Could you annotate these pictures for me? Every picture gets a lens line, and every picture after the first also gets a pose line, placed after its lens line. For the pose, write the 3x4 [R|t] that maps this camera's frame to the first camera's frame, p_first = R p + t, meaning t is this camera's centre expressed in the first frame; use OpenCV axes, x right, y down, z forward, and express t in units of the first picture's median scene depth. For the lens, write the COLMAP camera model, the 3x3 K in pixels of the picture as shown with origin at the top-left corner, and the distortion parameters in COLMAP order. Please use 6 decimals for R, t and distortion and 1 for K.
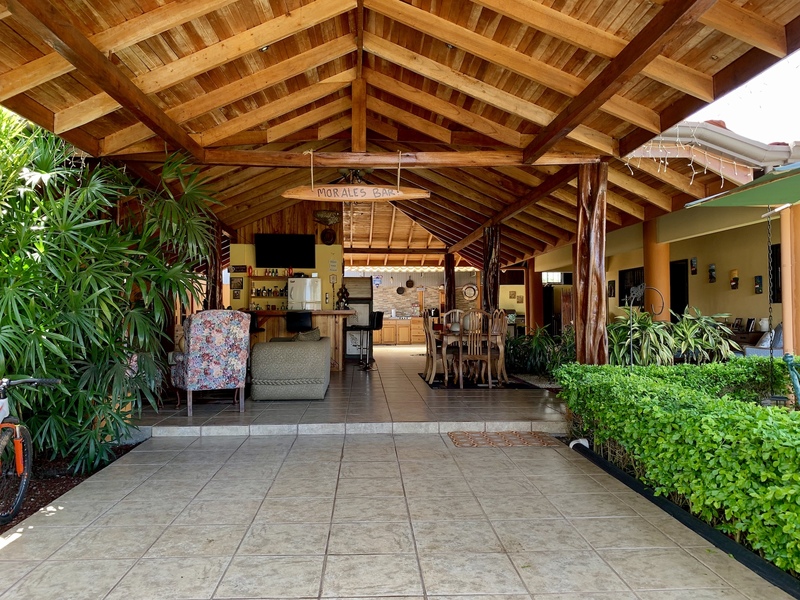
lens RADIAL K [[616.7, 0, 400.0], [0, 616.7, 300.0], [0, 0, 1]] dist [0.035711, -0.005474]
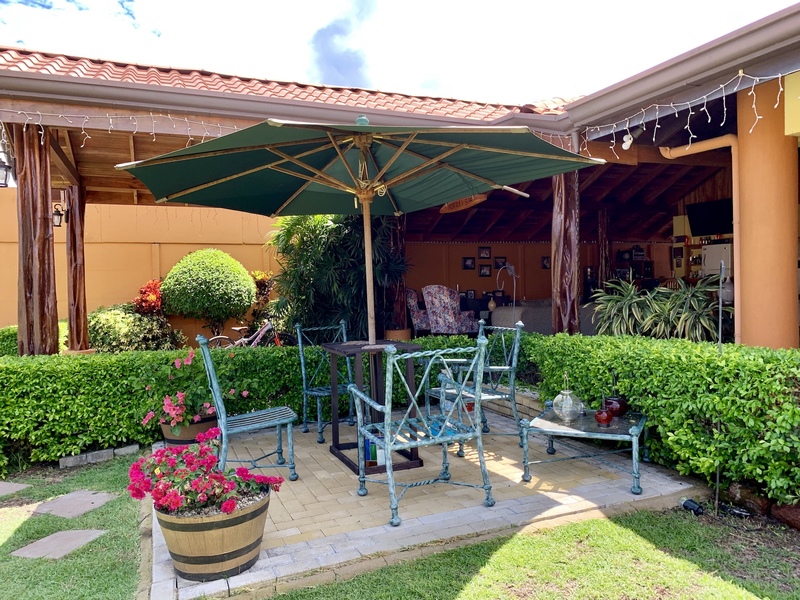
lens RADIAL K [[616.7, 0, 400.0], [0, 616.7, 300.0], [0, 0, 1]] dist [0.035711, -0.005474]
pose [[0.318477, 0.021076, -0.947696, 0.609655], [0.041046, 0.998509, 0.035999, -0.003151], [0.947042, -0.050364, 0.317137, 0.187673]]
